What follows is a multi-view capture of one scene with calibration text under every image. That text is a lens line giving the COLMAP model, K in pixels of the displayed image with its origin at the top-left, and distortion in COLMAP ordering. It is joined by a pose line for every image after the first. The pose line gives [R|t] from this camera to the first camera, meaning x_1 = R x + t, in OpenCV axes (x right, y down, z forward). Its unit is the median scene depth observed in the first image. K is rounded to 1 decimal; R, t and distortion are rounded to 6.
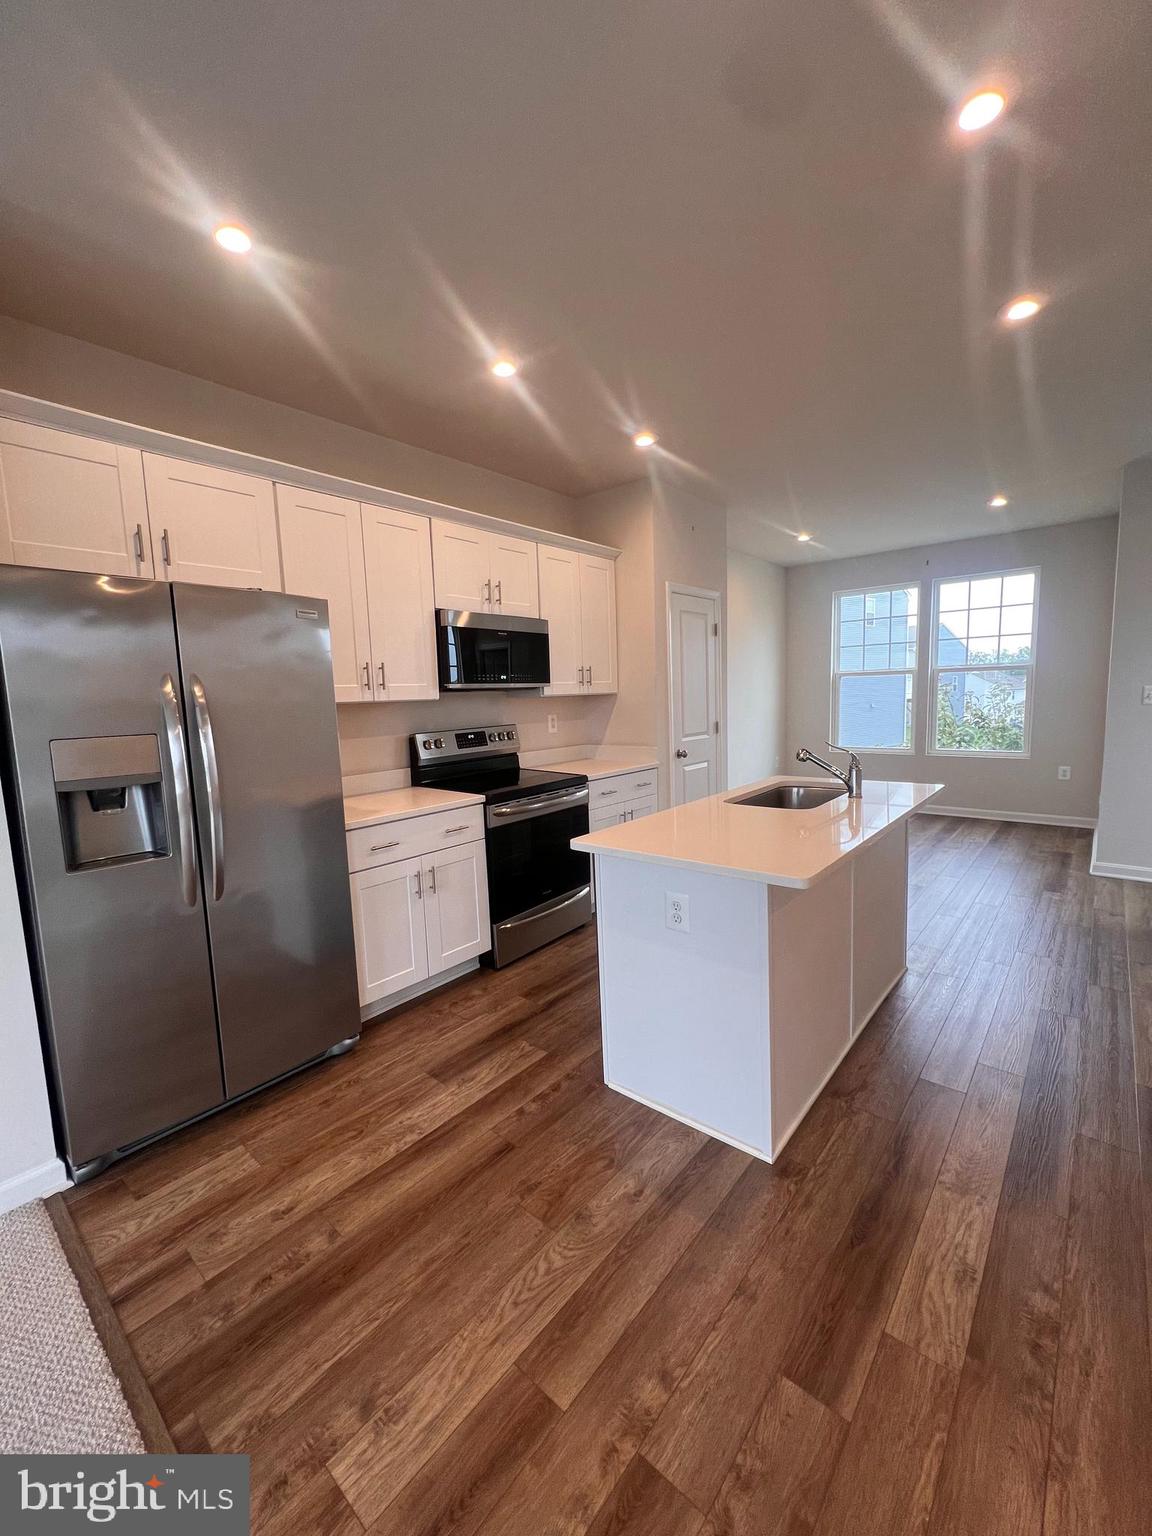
lens RADIAL K [[615.9, 0, 578.8], [0, 615.9, 771.1], [0, 0, 1]] dist [0.001663, -0.000176]
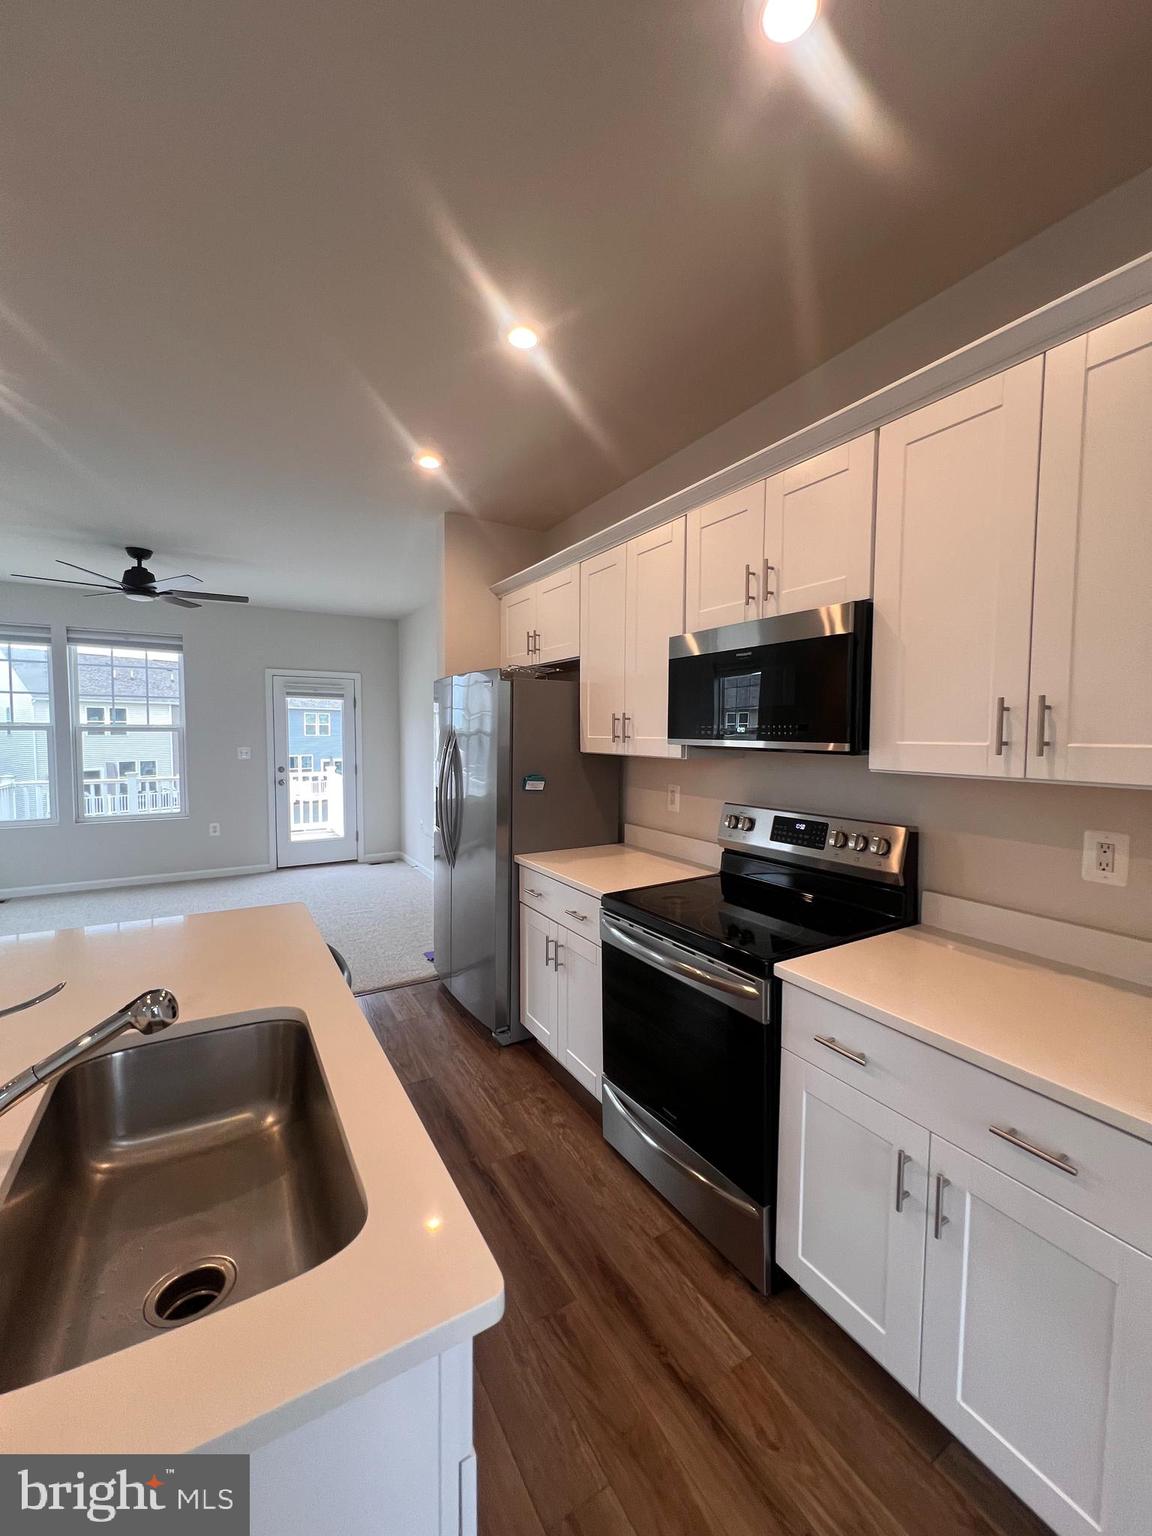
lens RADIAL K [[615.9, 0, 574.4], [0, 615.9, 765.2], [0, 0, 1]] dist [0.001663, -0.000176]
pose [[-0.323403, 0.090531, -0.941921, 0.514373], [-0.107018, 0.985527, 0.131466, -0.195073], [0.940190, 0.143319, -0.309034, 1.128397]]
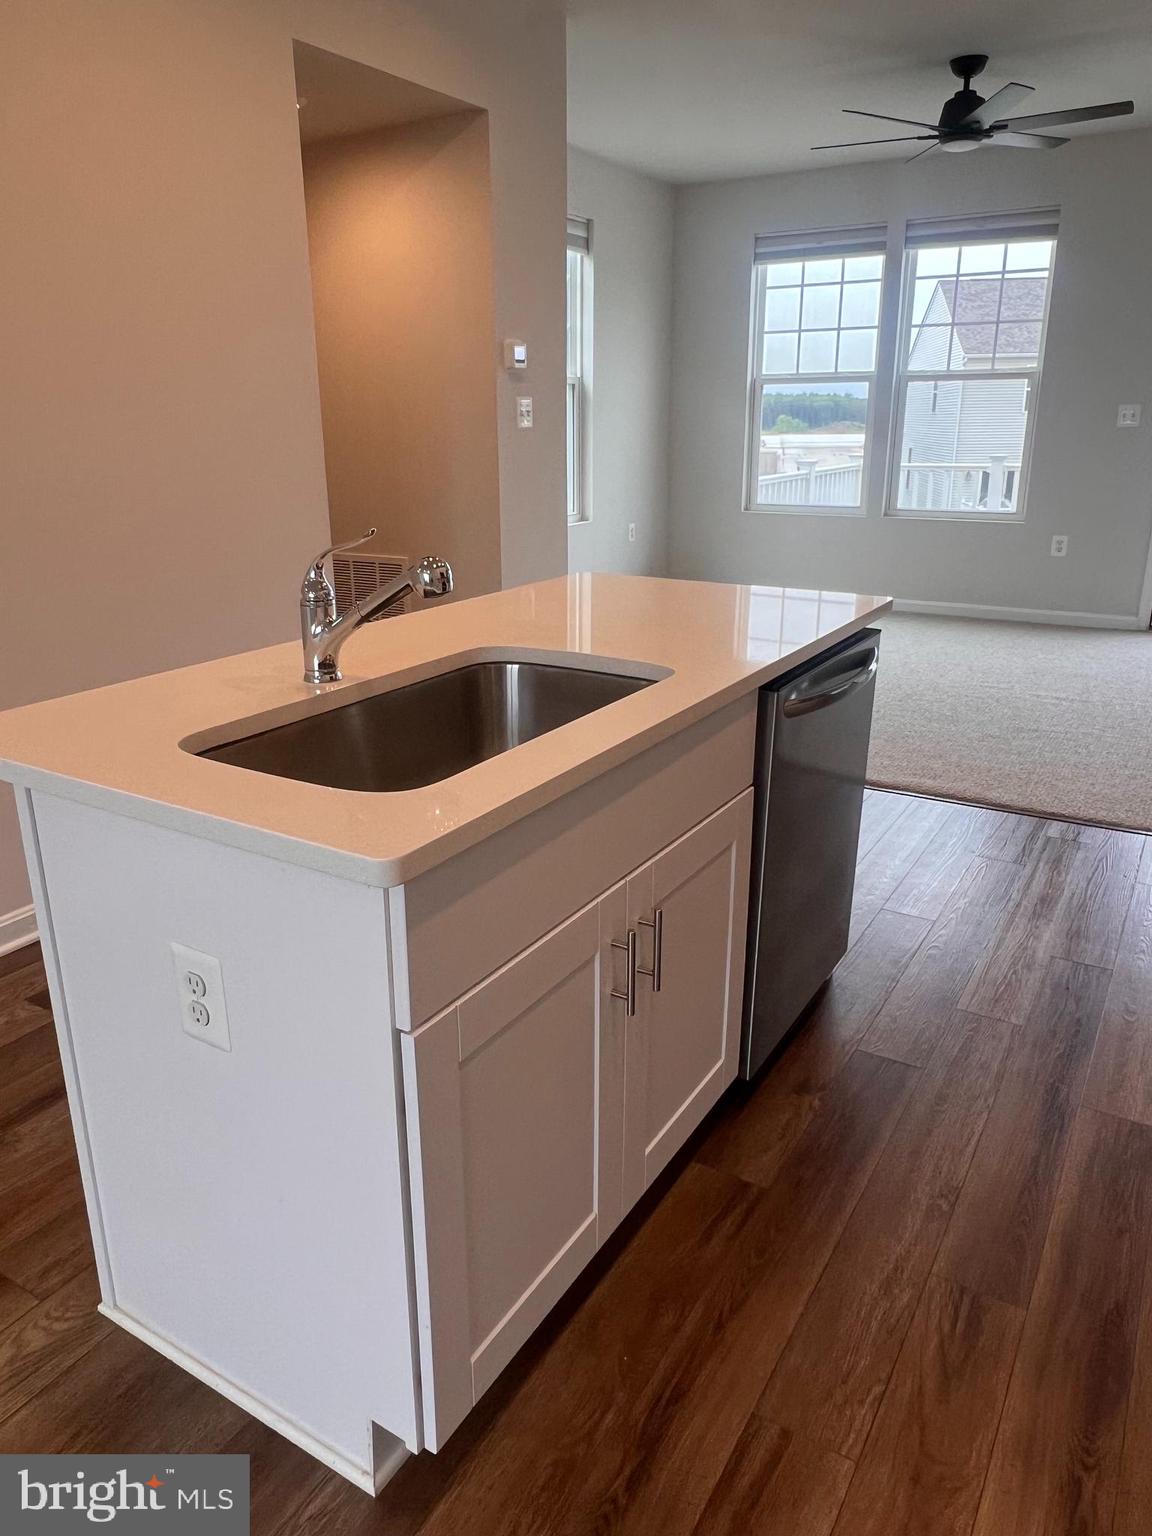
lens RADIAL K [[1060.6, 0, 574.1], [0, 1060.6, 766.9], [0, 0, 1]] dist [-0.006654, 0.001902]
pose [[-0.984674, 0.103982, -0.140020, 0.329387], [0.033565, 0.900808, 0.432917, -0.153416], [0.171147, 0.421583, -0.890492, 1.341792]]
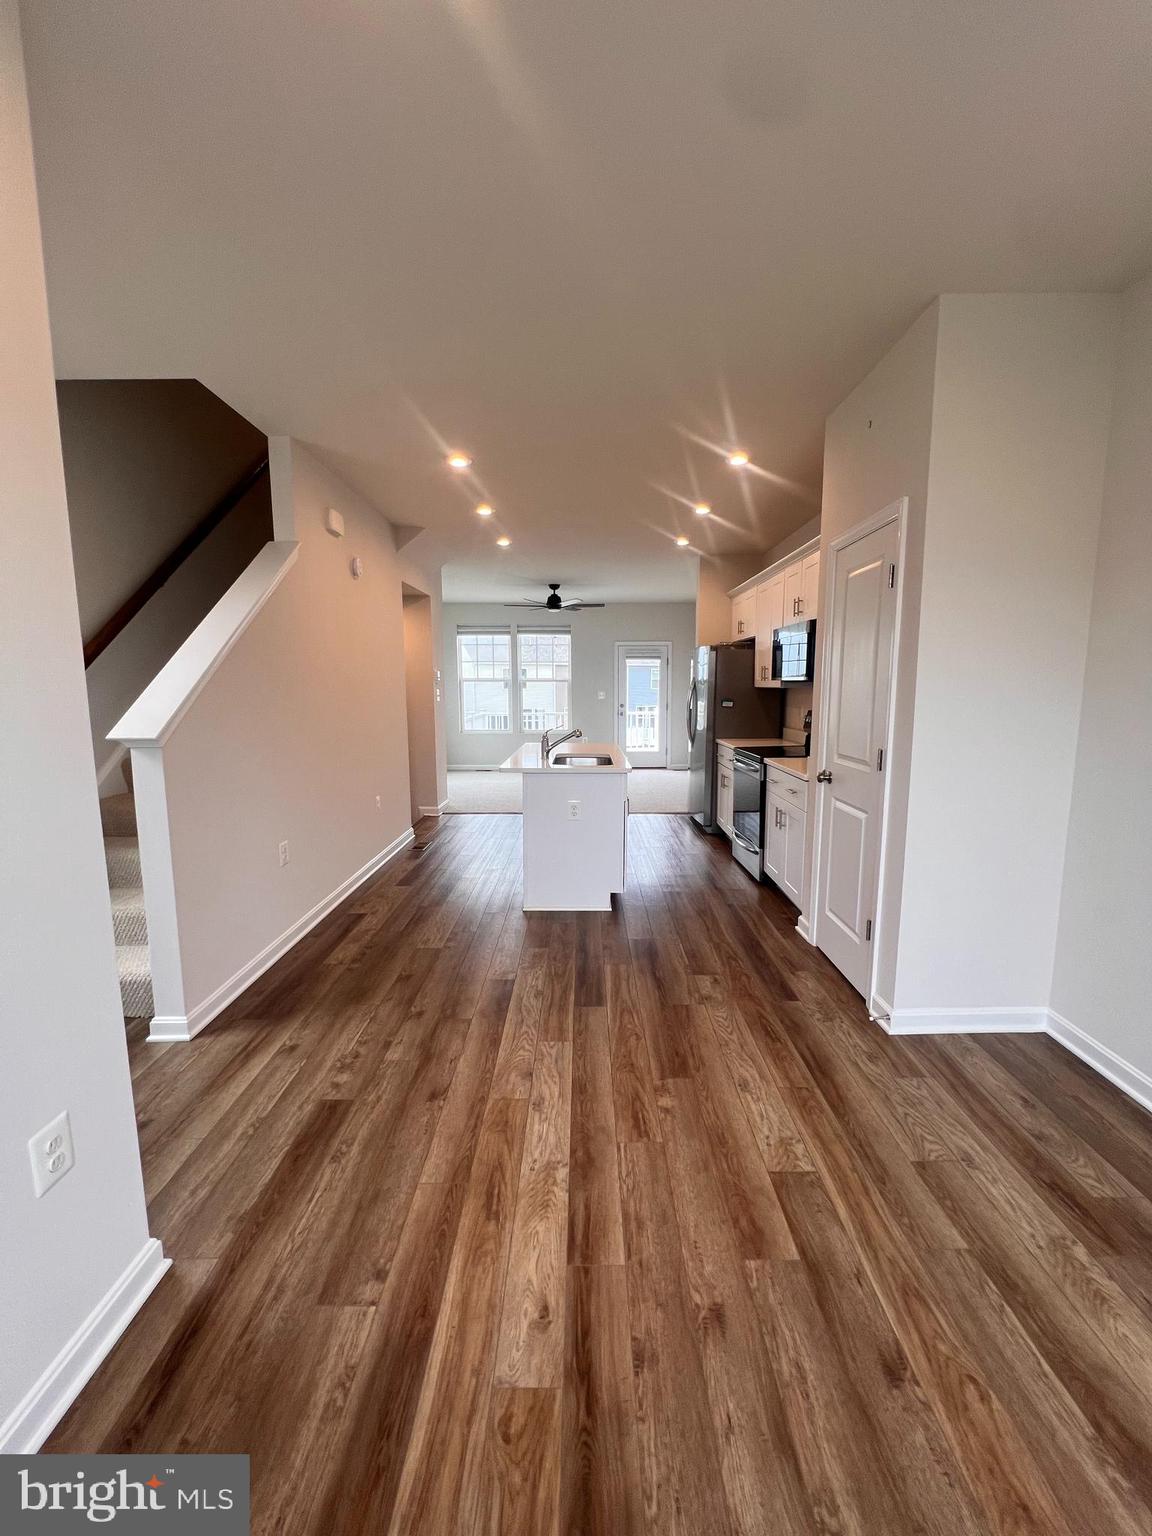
lens RADIAL K [[616.4, 0, 578.2], [0, 616.4, 766.7], [0, 0, 1]] dist [0.000601, 0.000000]
pose [[-0.760892, 0.129997, -0.635723, 1.185026], [-0.042318, 0.967699, 0.248533, -0.292393], [0.647497, 0.216009, -0.730813, 1.876054]]
